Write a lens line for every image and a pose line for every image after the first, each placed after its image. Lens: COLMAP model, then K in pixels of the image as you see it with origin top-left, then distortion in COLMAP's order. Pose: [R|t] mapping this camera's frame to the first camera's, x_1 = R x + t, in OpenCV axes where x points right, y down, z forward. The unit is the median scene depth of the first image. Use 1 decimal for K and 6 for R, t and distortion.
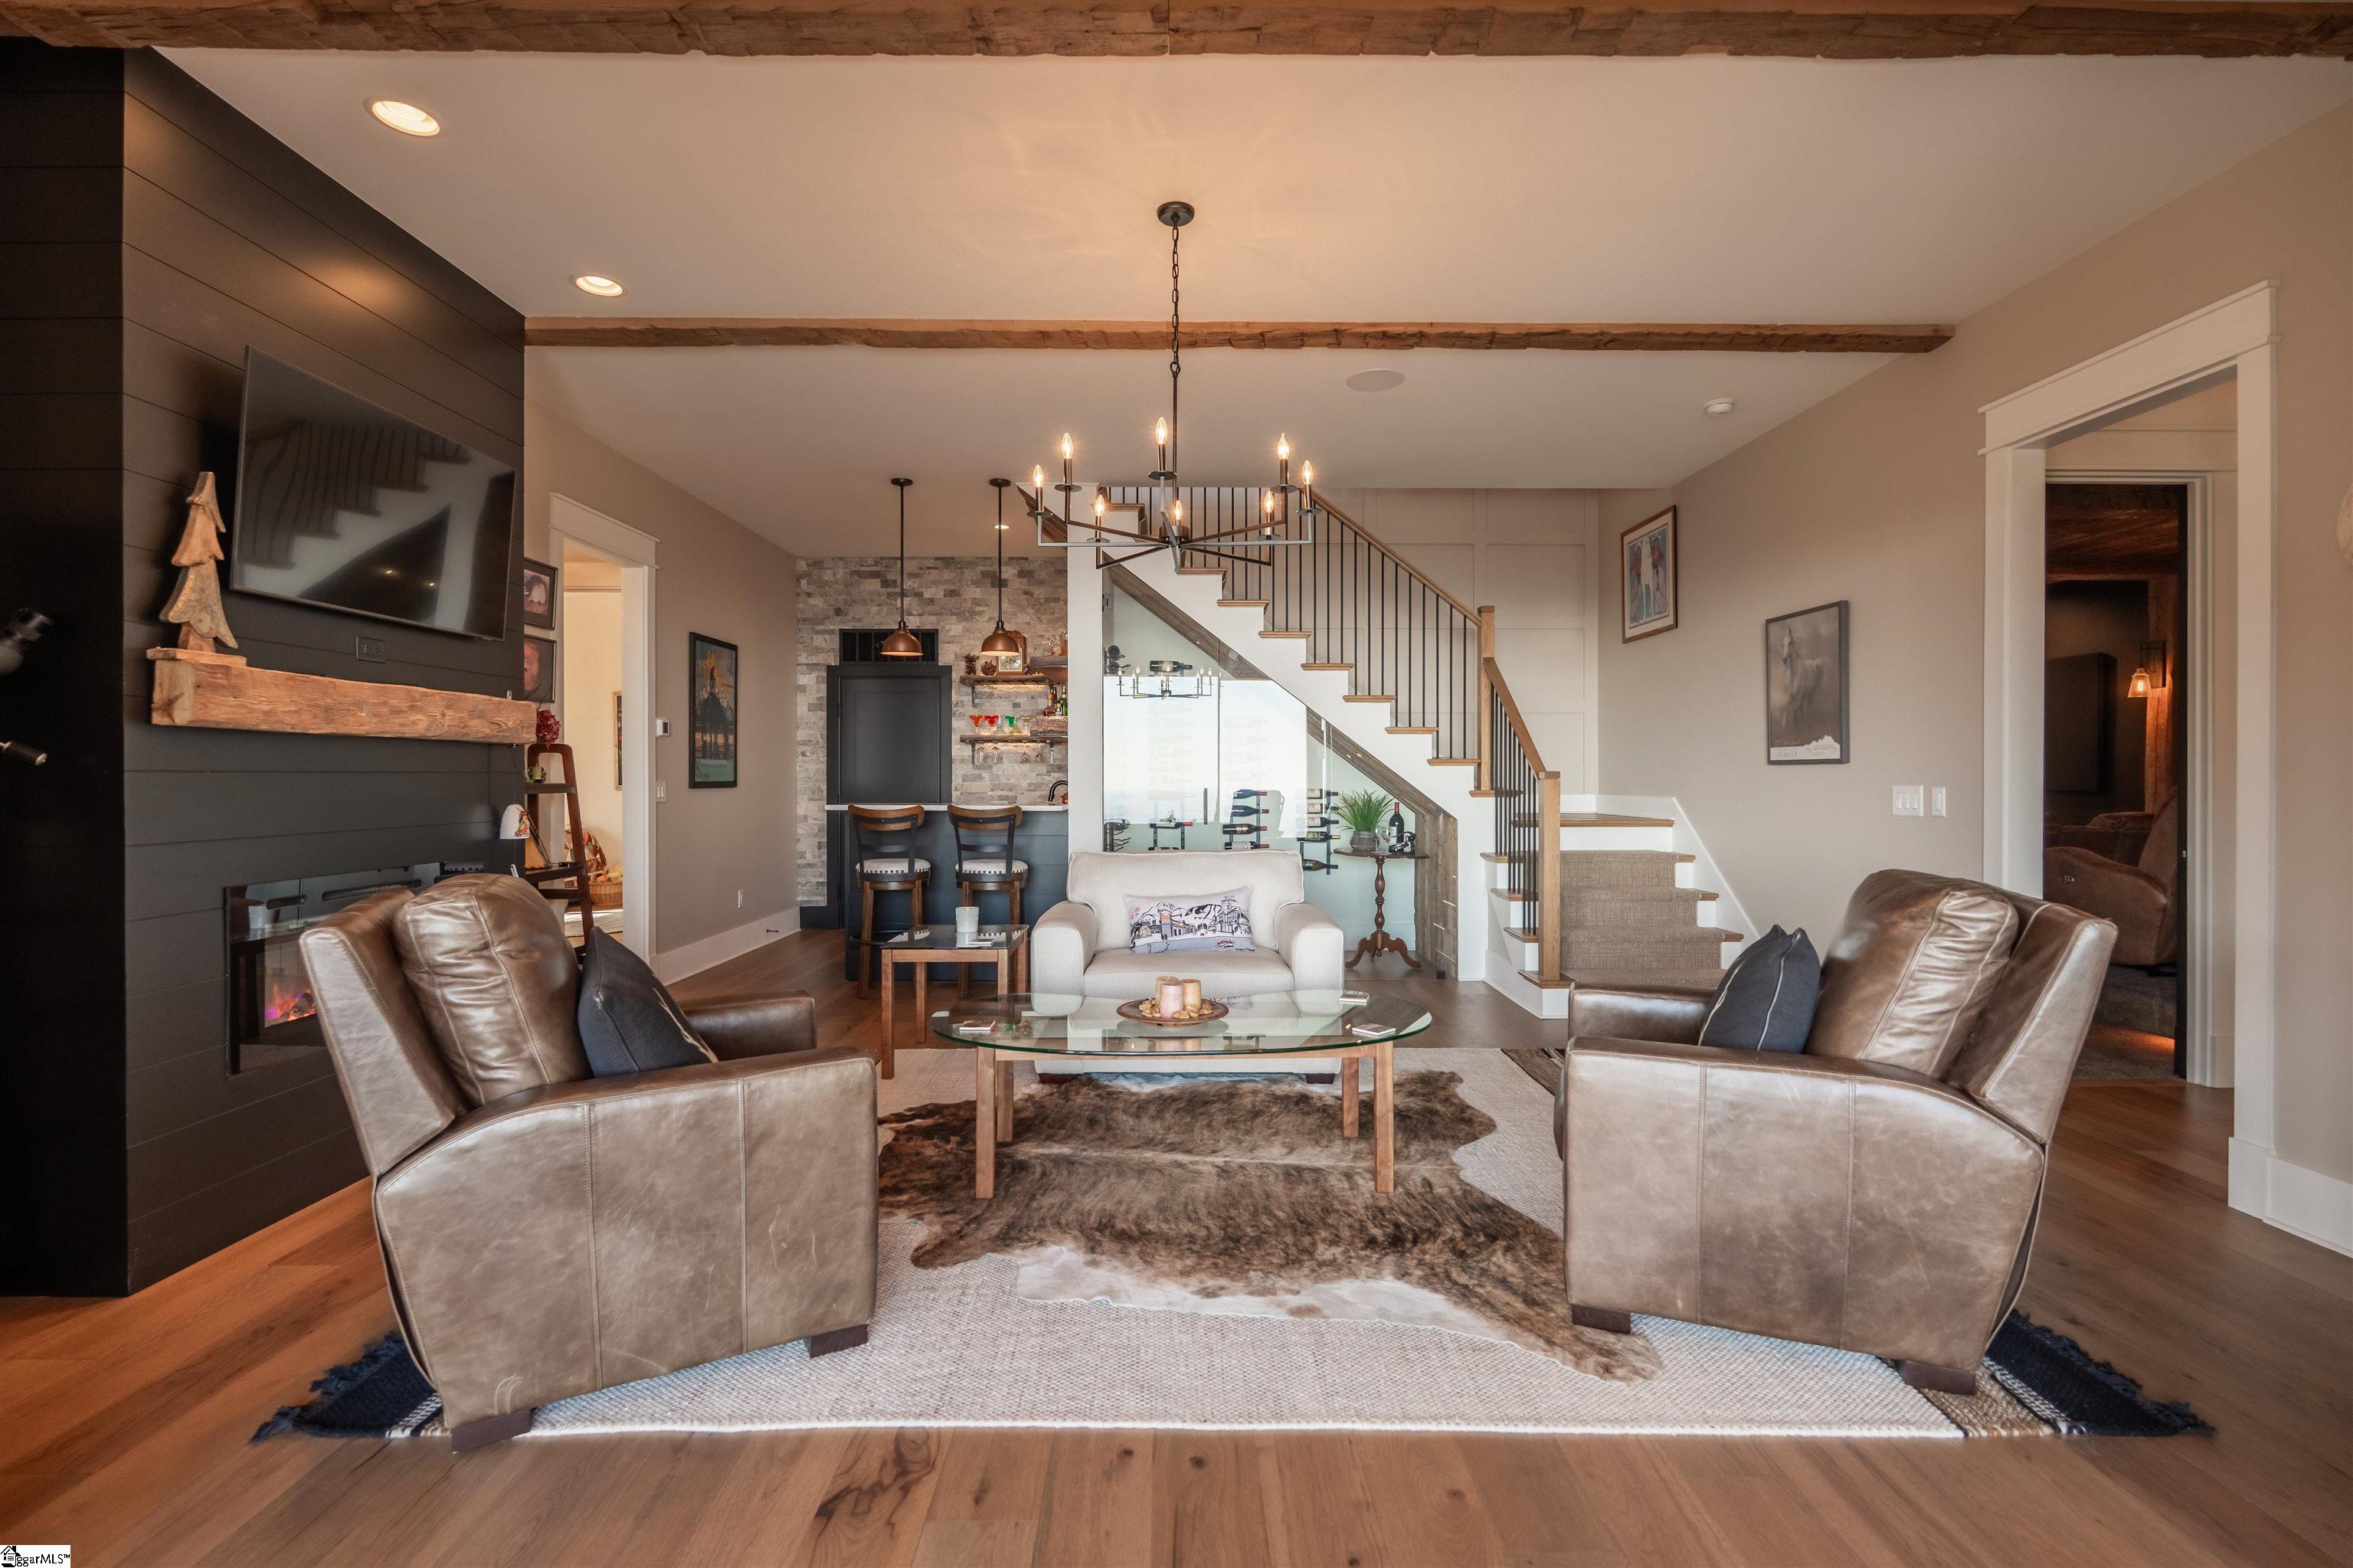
lens RADIAL K [[1026.3, 0, 1170.0], [0, 1026.3, 779.3], [0, 0, 1]] dist [-0.000005, -0.000143]
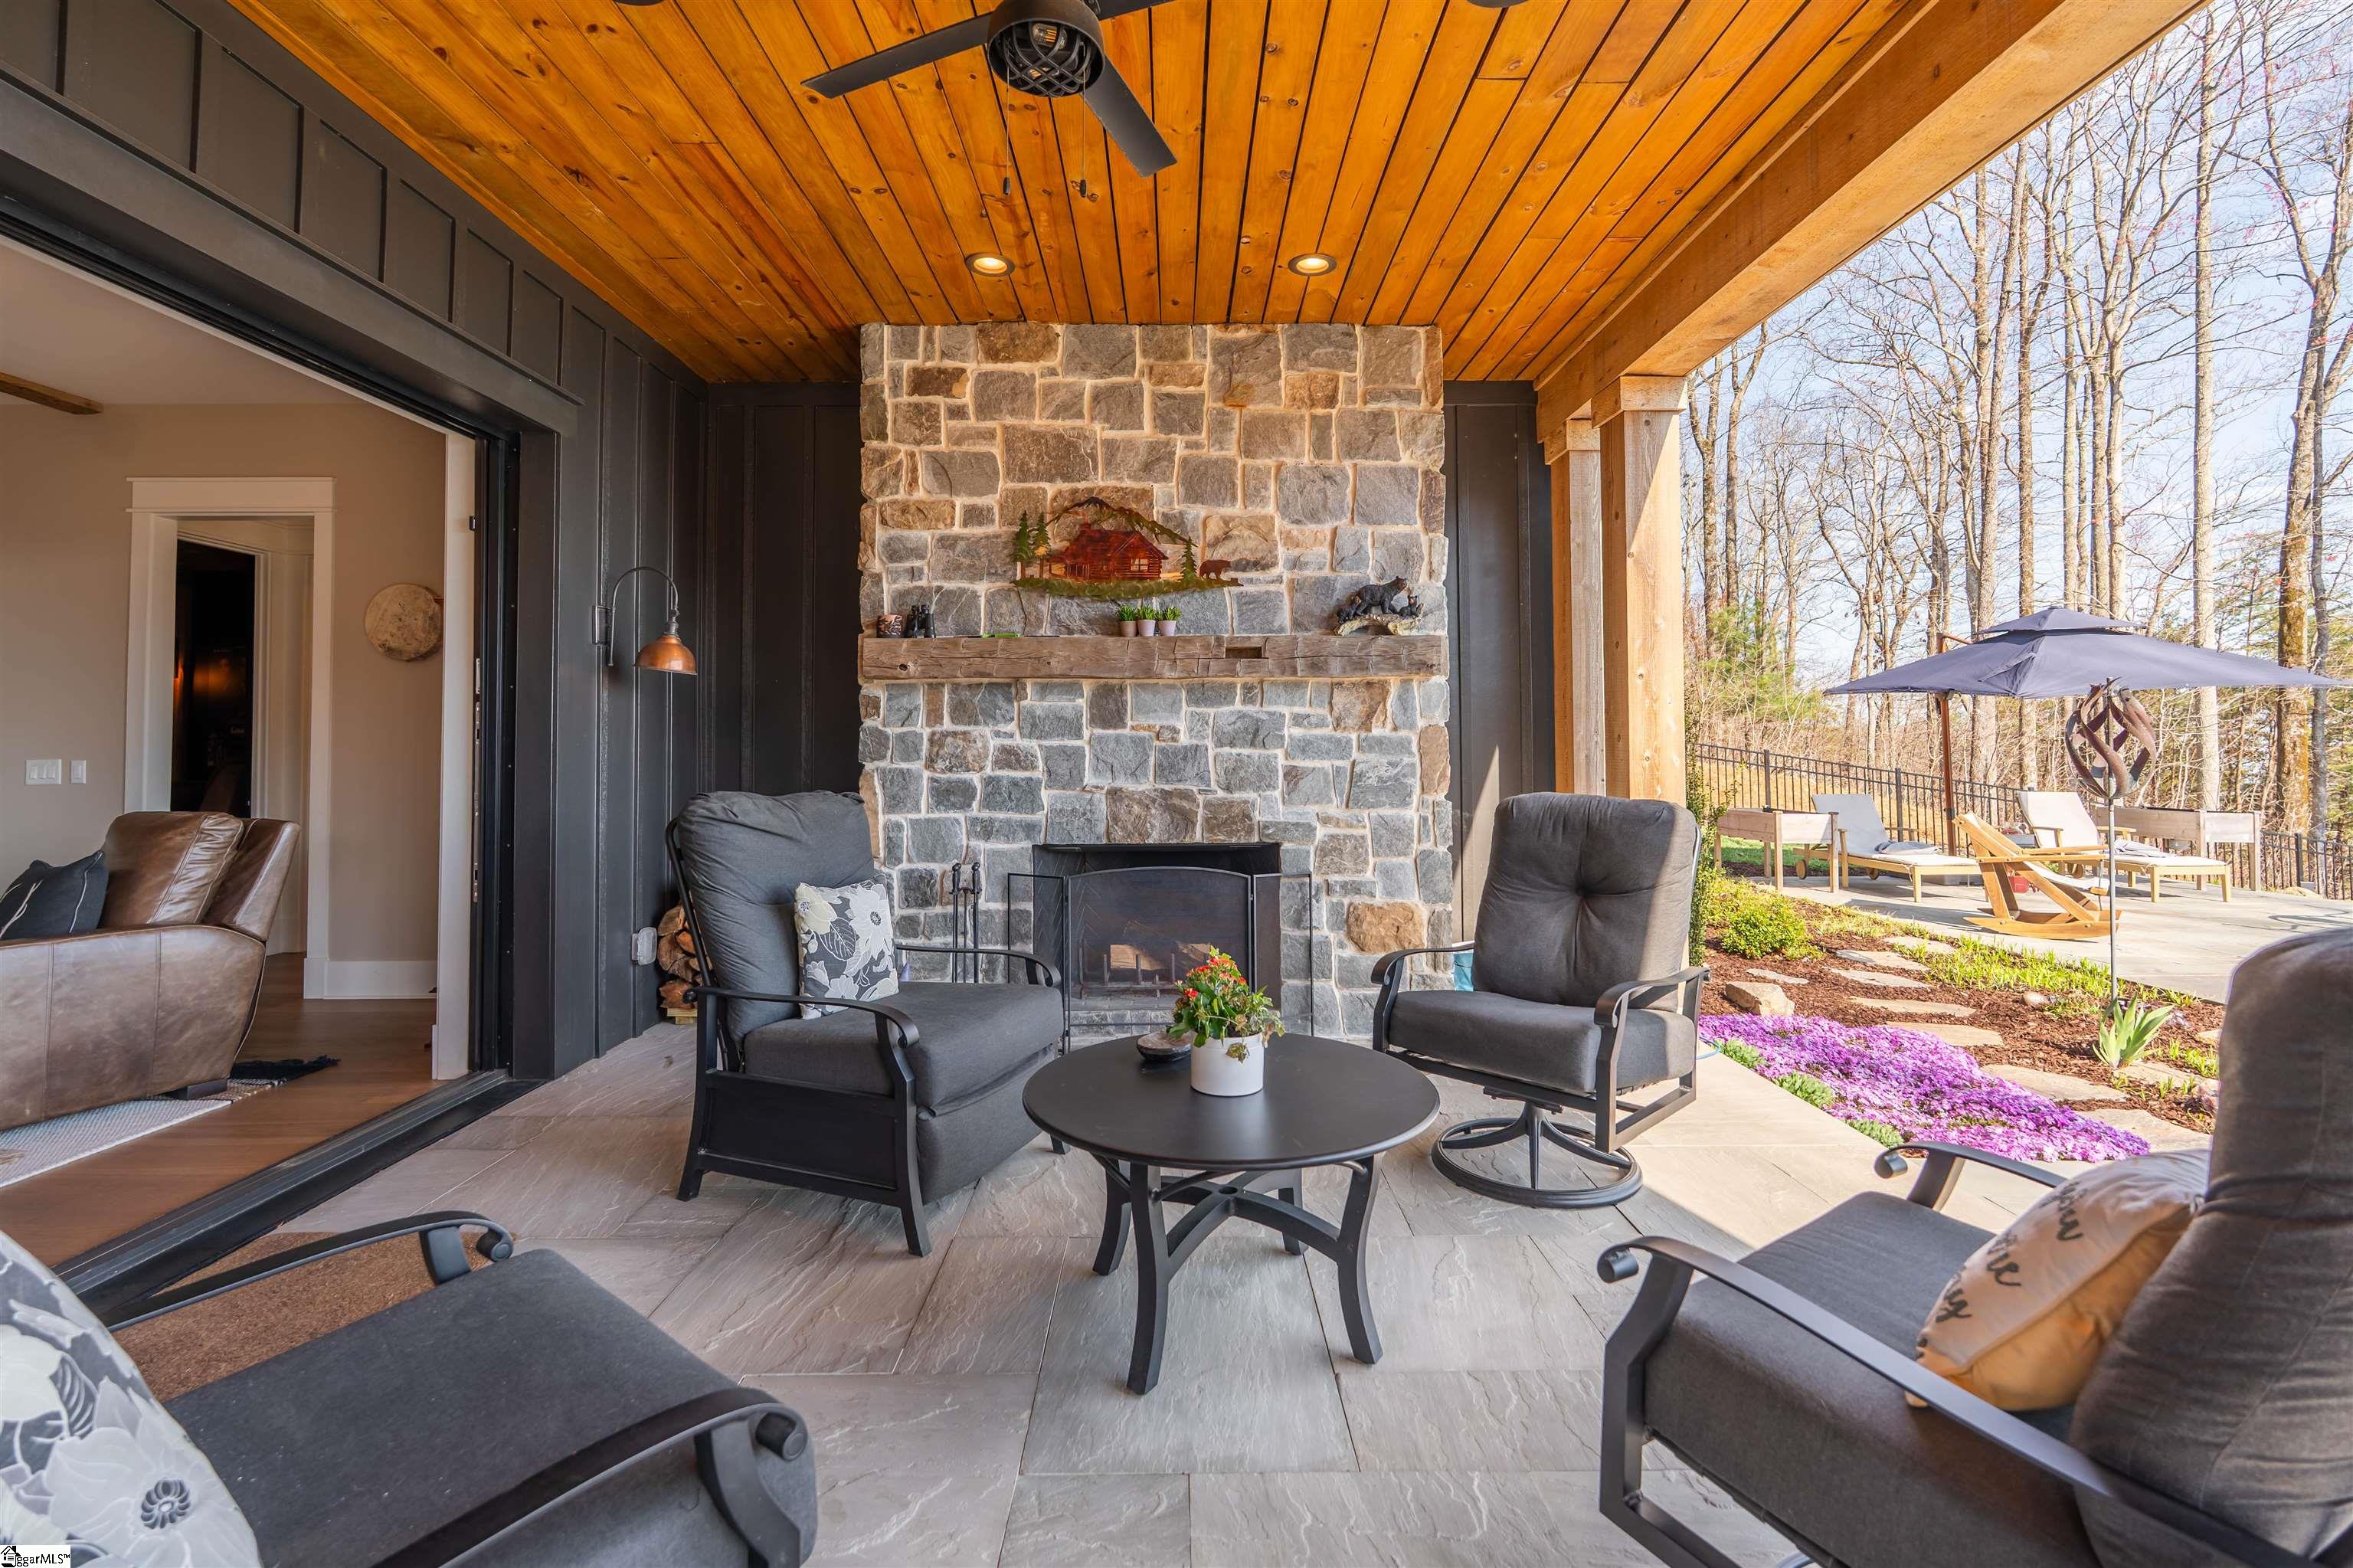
lens RADIAL K [[1054.9, 0, 1200.5], [0, 1054.9, 732.3], [0, 0, 1]] dist [-0.000630, -0.000258]
pose [[-0.013805, 0.015356, 0.999787, -1.044158], [0.008478, 0.999848, -0.015240, 0.008527], [-0.999869, 0.008266, -0.013933, -0.658225]]
